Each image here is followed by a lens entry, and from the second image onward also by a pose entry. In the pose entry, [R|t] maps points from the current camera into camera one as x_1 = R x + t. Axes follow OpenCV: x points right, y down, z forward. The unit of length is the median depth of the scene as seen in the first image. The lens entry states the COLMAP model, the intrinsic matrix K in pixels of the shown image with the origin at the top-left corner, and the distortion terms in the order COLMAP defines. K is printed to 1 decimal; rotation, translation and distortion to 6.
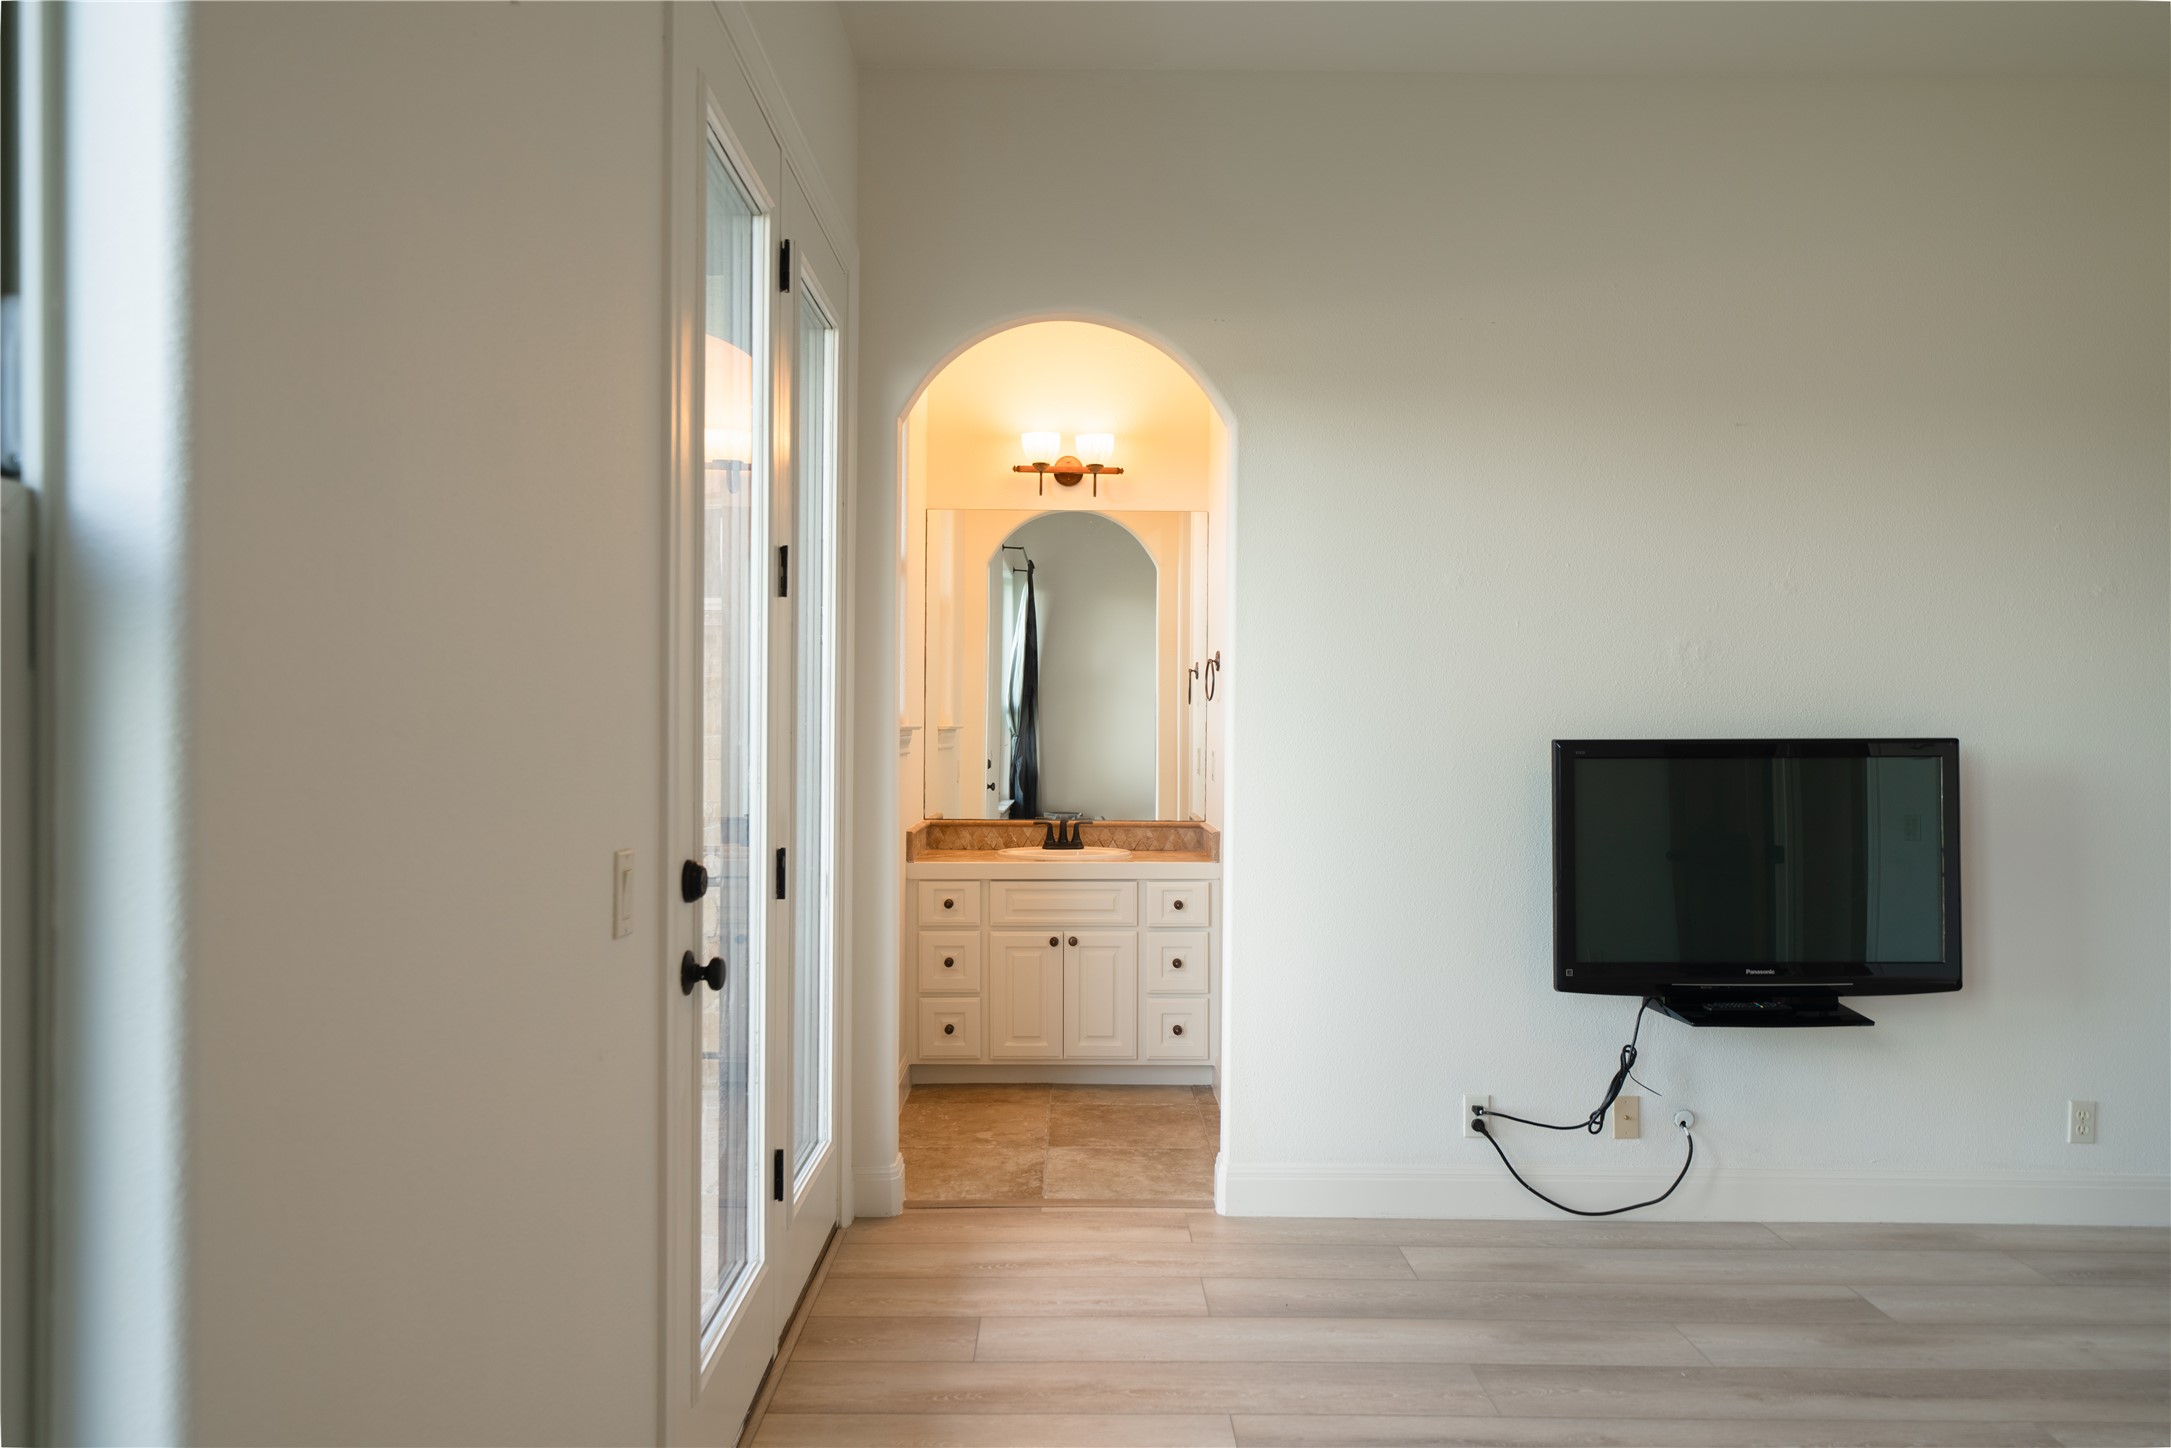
lens RADIAL K [[1463.1, 0, 1085.5], [0, 1463.1, 724.0], [0, 0, 1]] dist [0.007978, 0.000539]
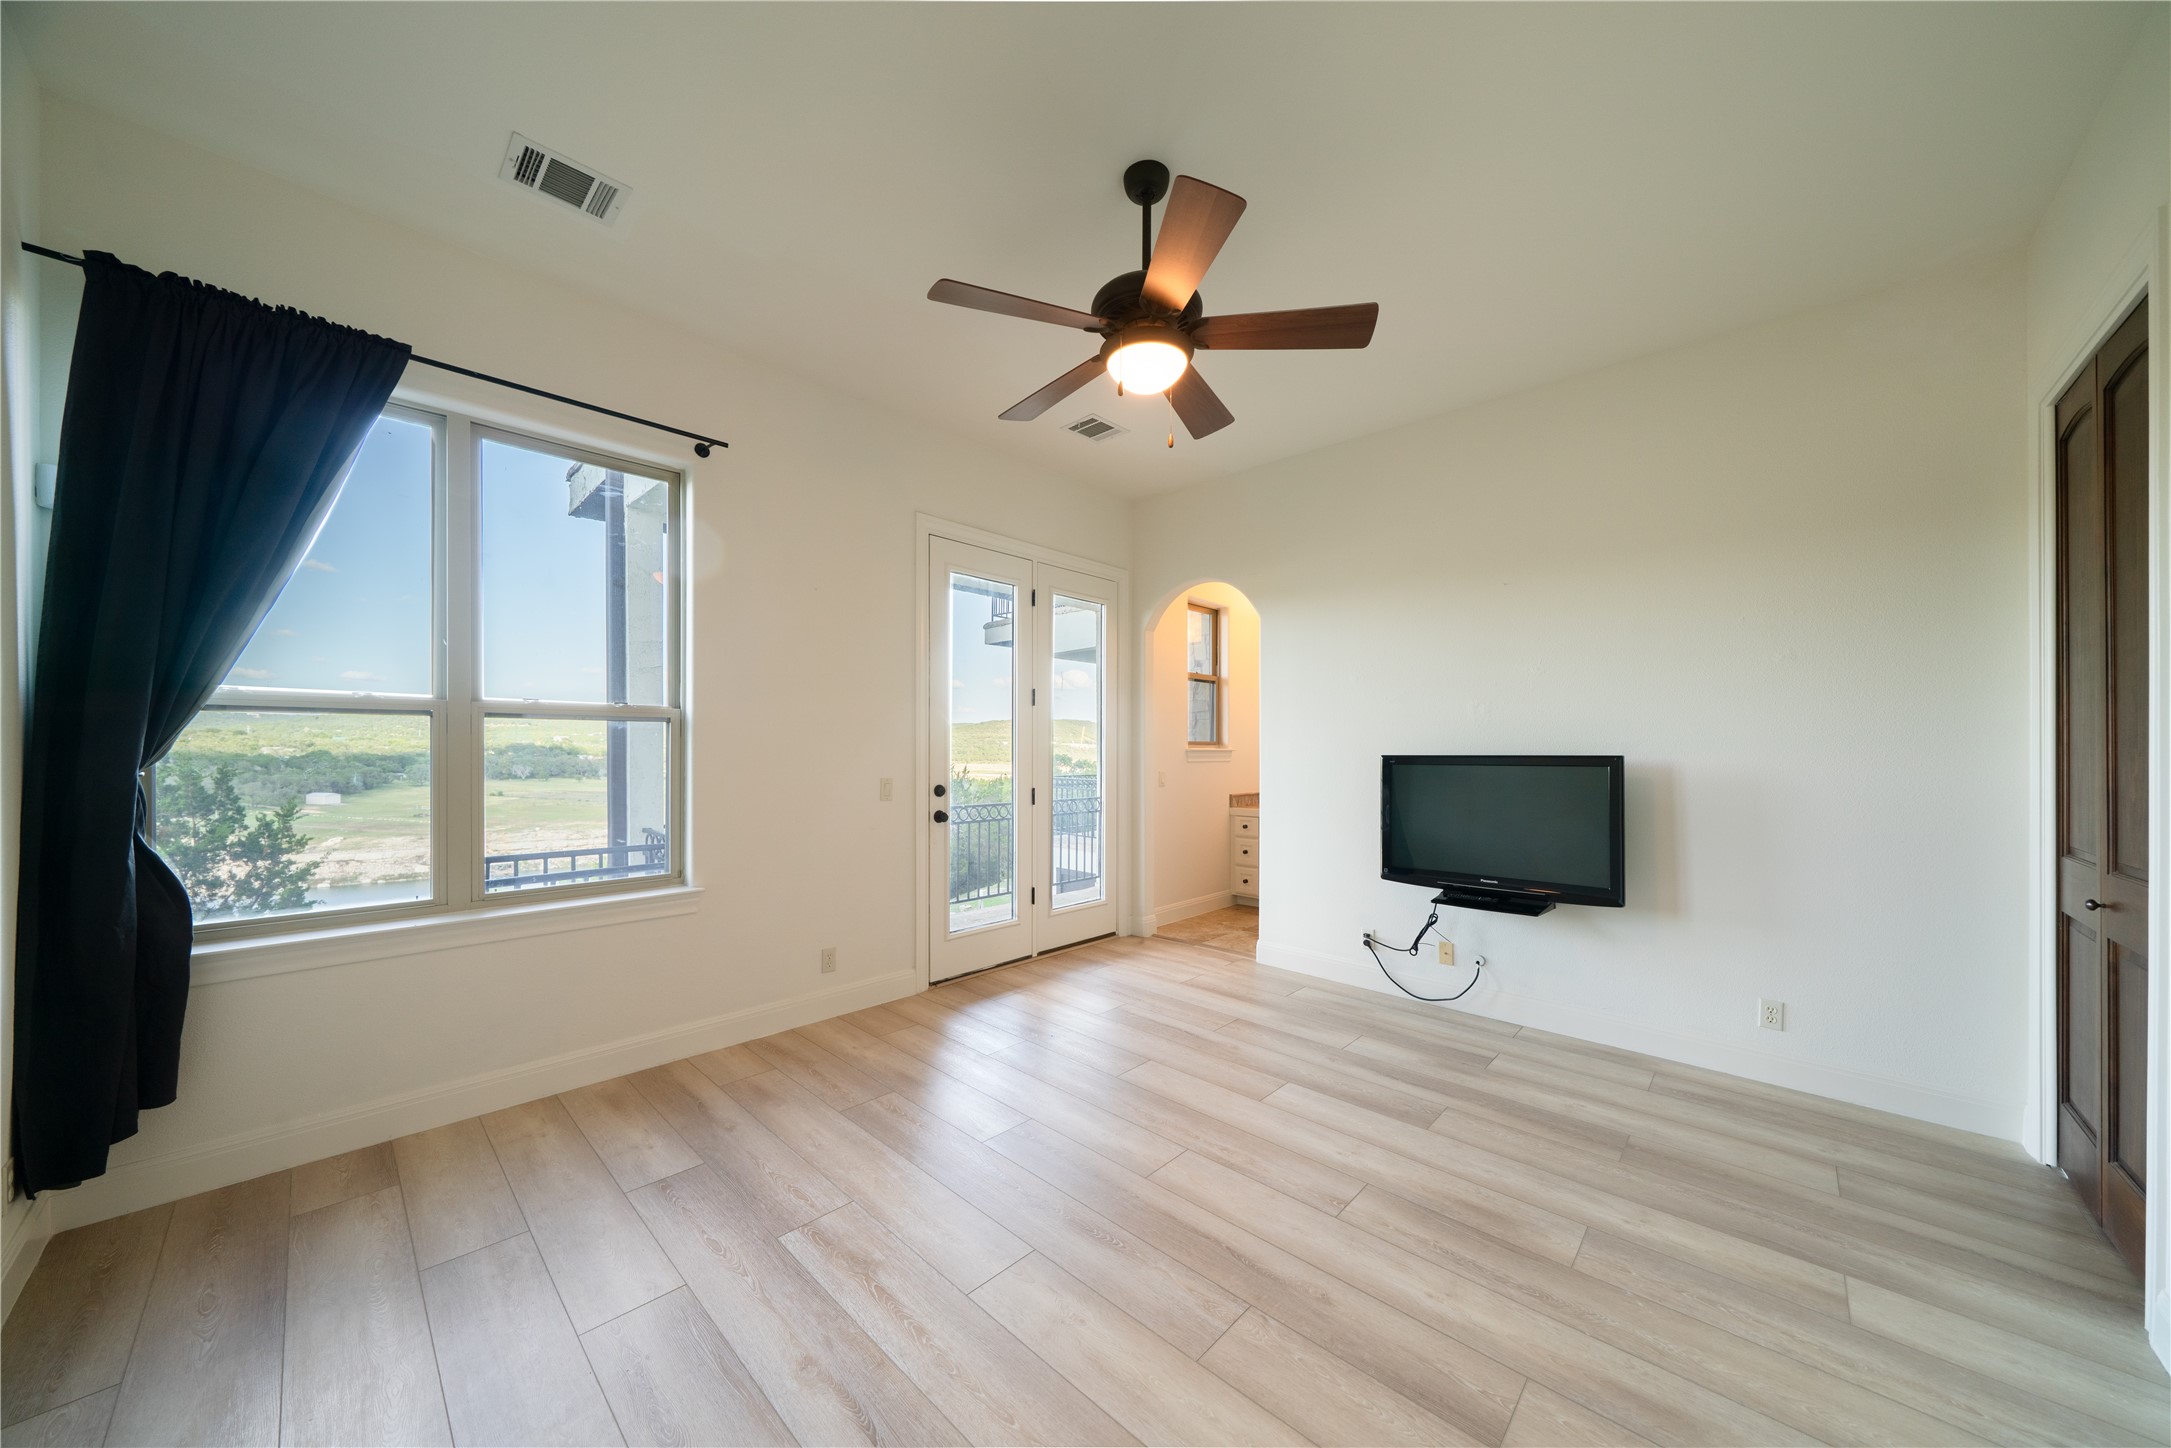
lens RADIAL K [[758.5, 0, 1094.8], [0, 758.5, 740.6], [0, 0, 1]] dist [-0.001909, 0.000041]
pose [[0.719506, -0.007929, -0.694441, 0.747948], [-0.001423, 0.999916, -0.012891, 0.004083], [0.694485, 0.010264, 0.719434, -0.034602]]
